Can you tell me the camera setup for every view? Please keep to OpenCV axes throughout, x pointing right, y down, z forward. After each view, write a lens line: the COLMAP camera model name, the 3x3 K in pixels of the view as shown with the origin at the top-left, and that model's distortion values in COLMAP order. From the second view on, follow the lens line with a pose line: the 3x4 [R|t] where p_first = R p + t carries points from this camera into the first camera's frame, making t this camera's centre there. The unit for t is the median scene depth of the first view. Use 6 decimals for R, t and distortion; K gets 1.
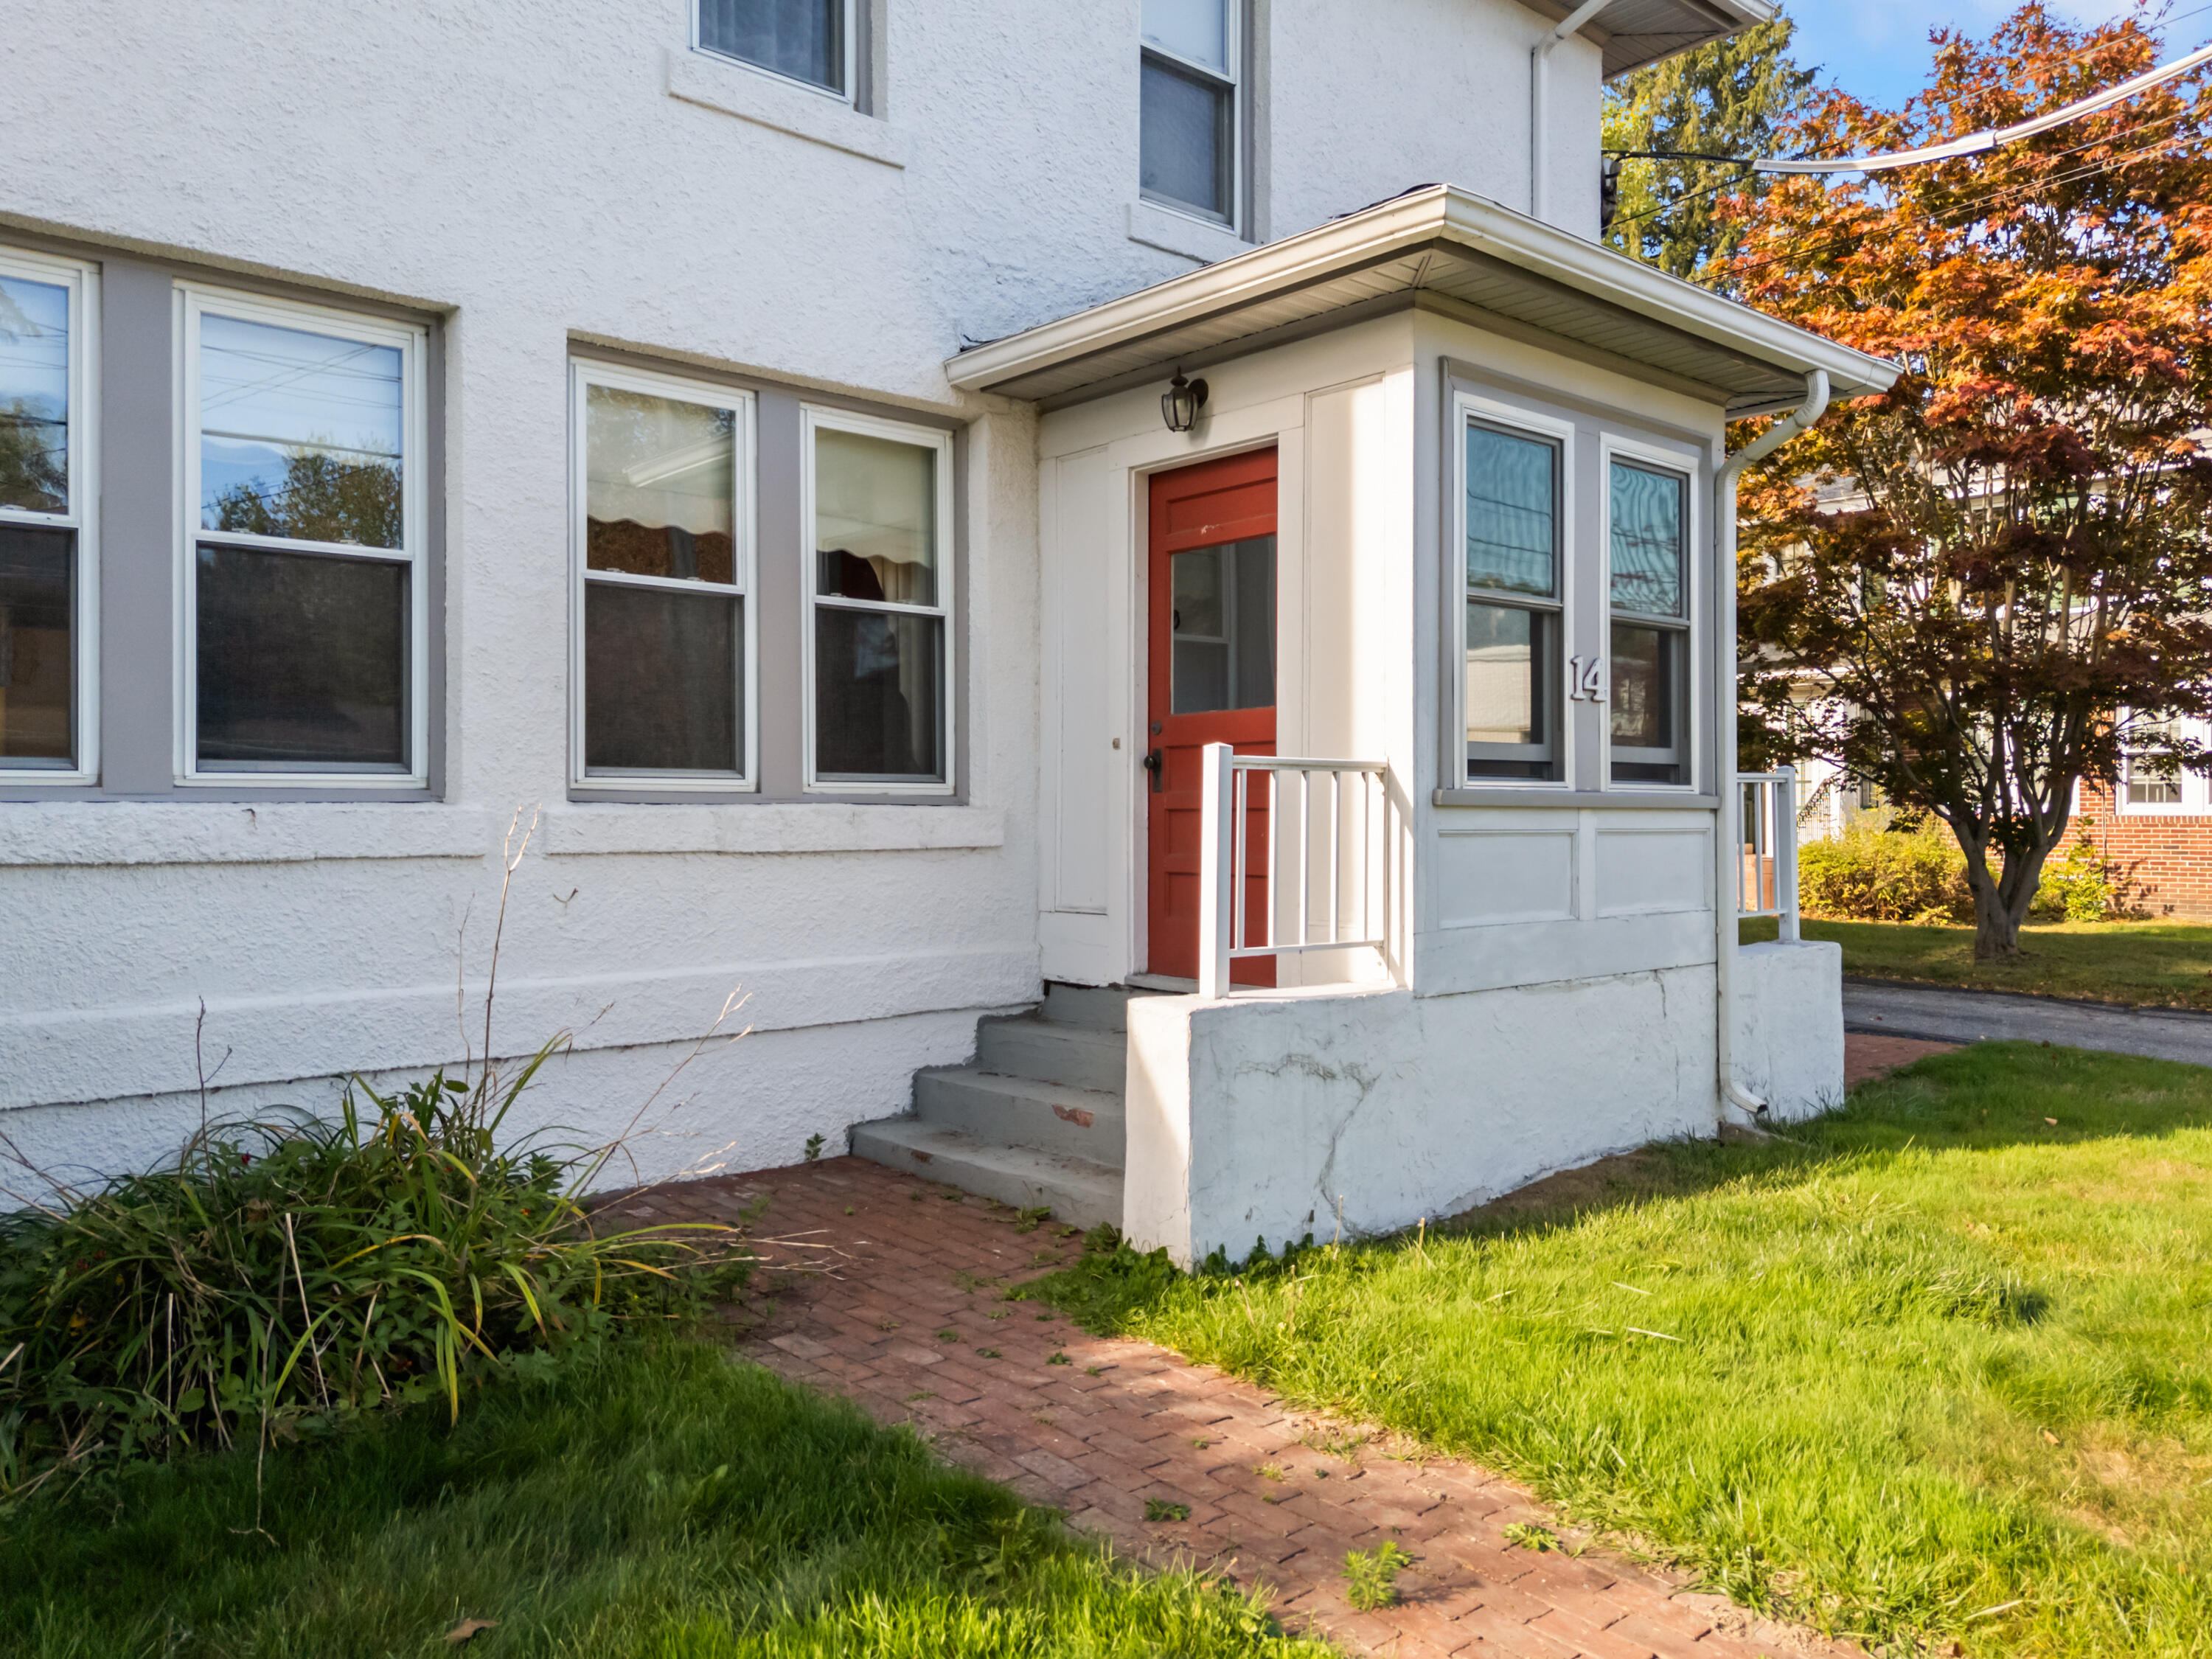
lens RADIAL K [[1628.4, 0, 1106.0], [0, 1628.4, 829.5], [0, 0, 1]] dist [0.191286, -0.001523]
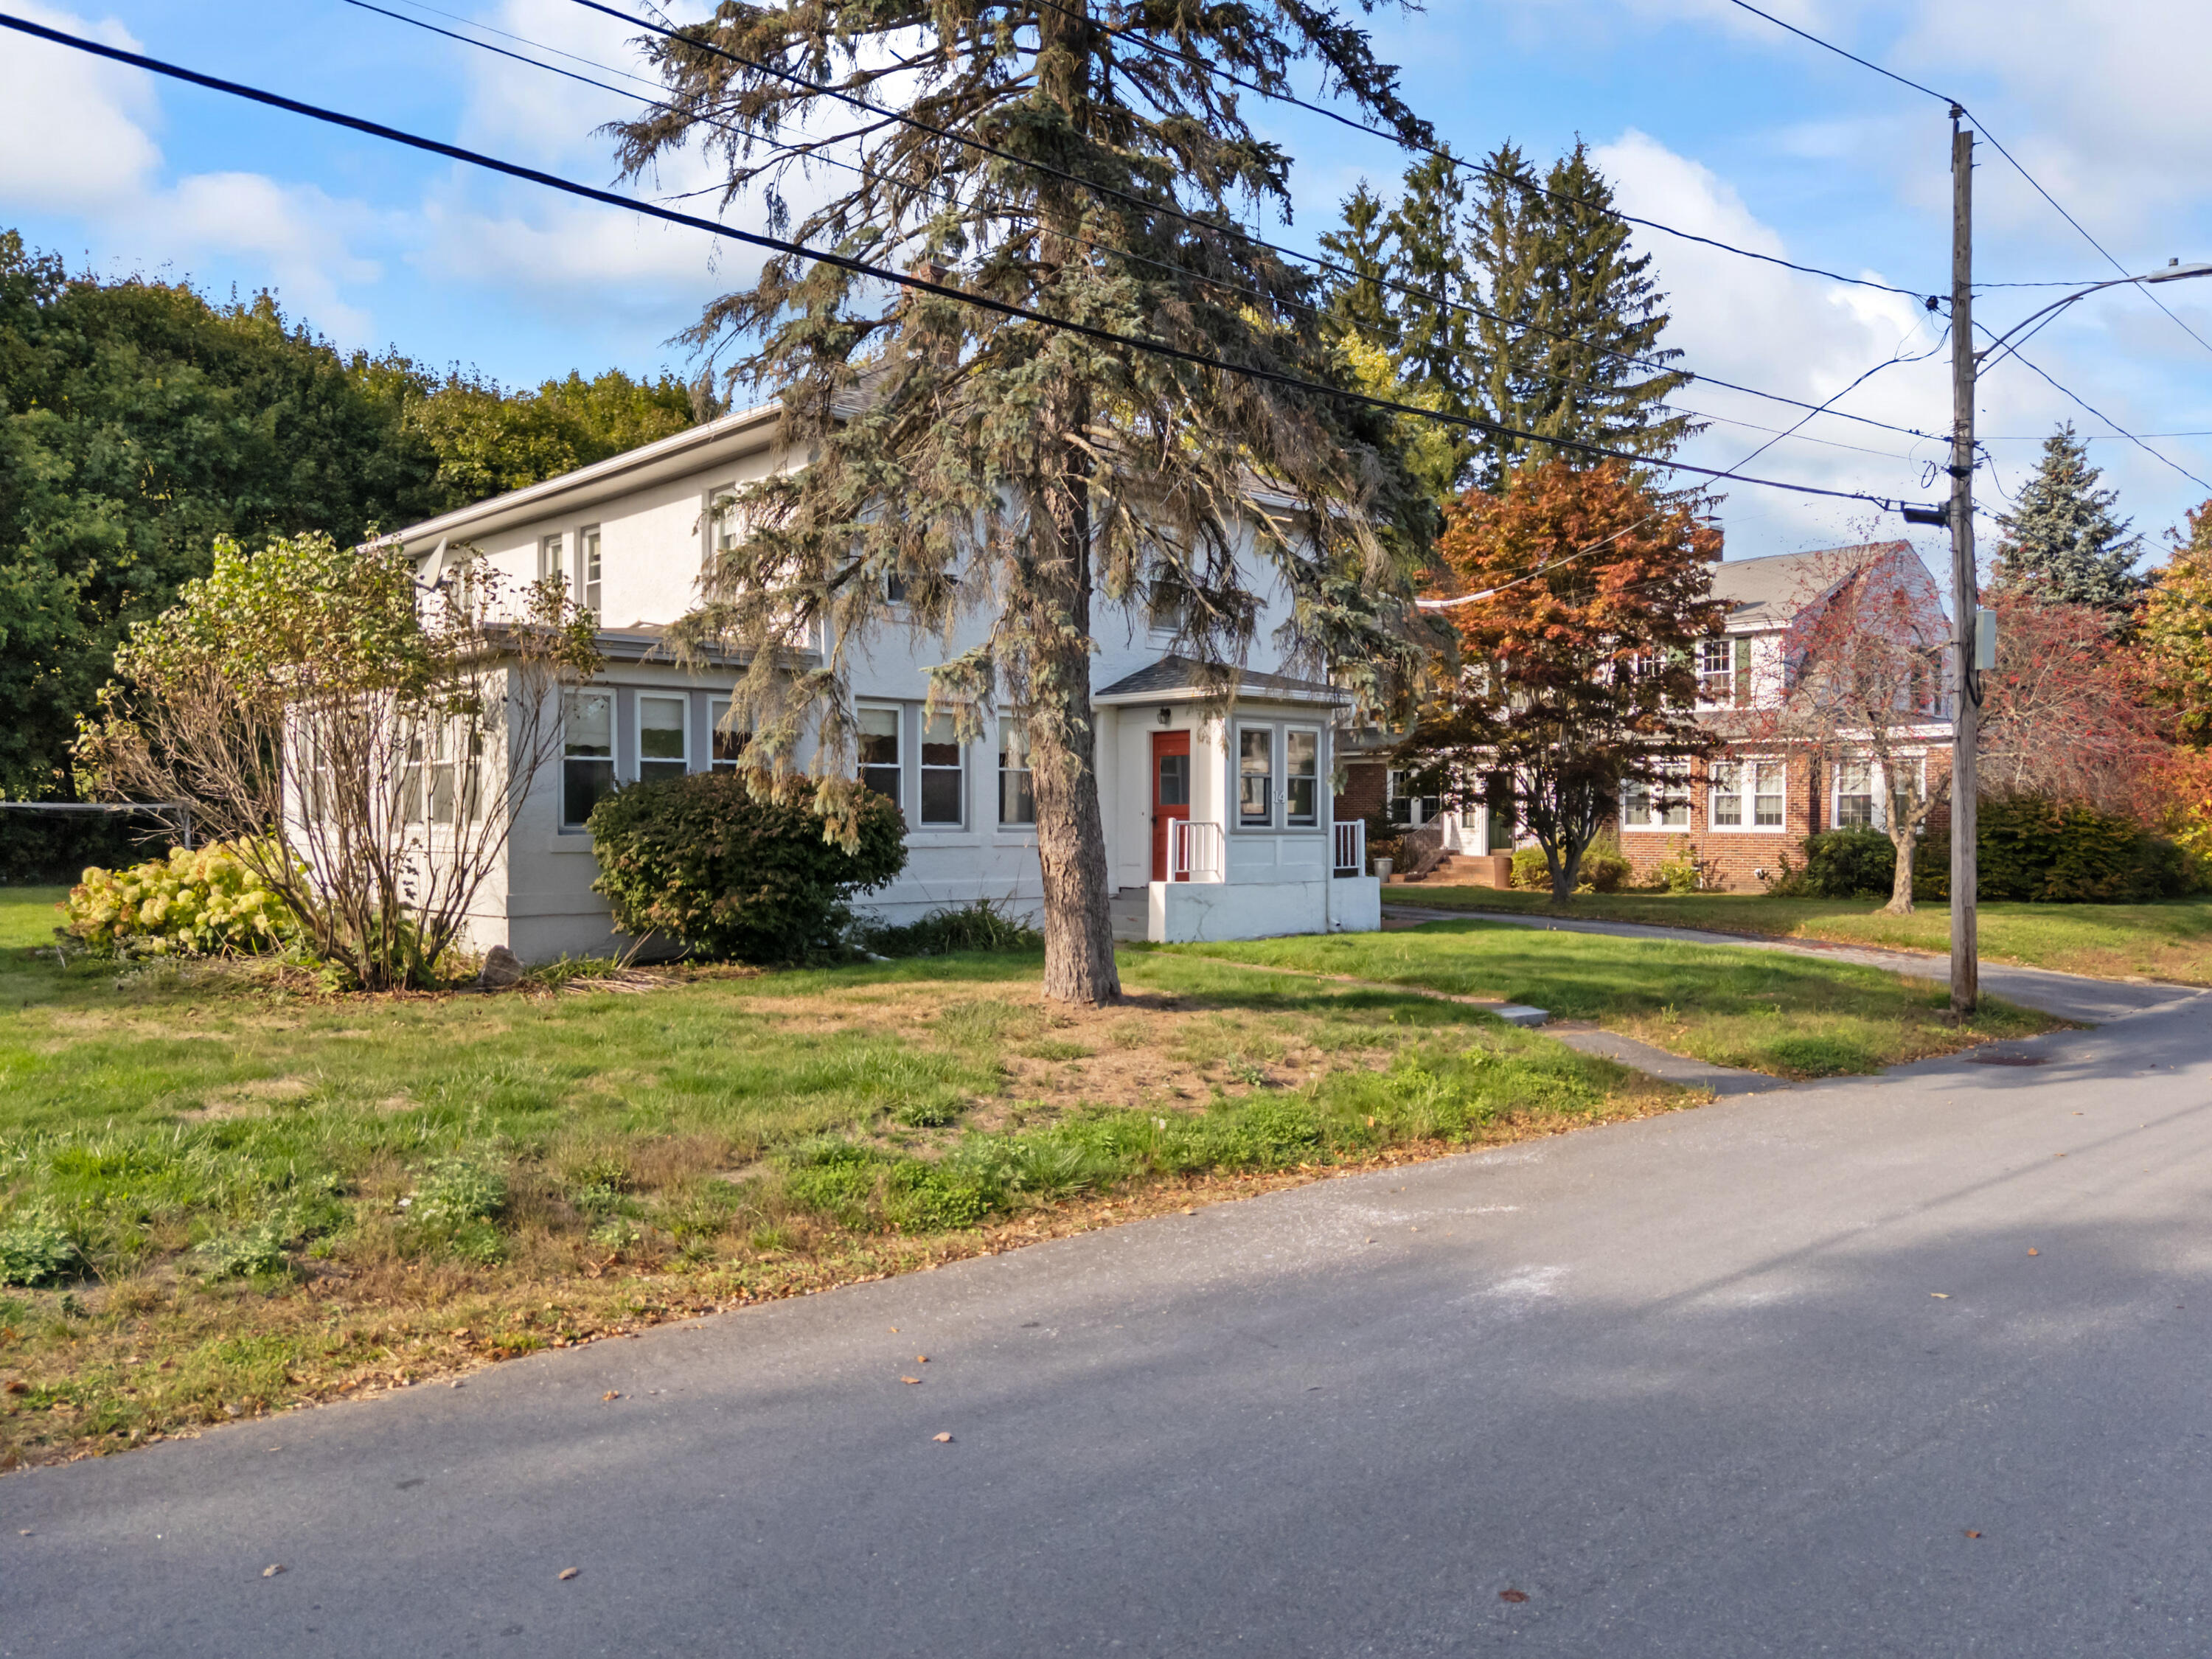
lens RADIAL K [[1647.4, 0, 1106.0], [0, 1647.4, 829.5], [0, 0, 1]] dist [0.062437, -0.003761]
pose [[0.999919, 0.001364, 0.012660, -0.125217], [-0.001293, 0.999984, -0.005580, -0.001806], [-0.012668, 0.005564, 0.999904, -2.634636]]
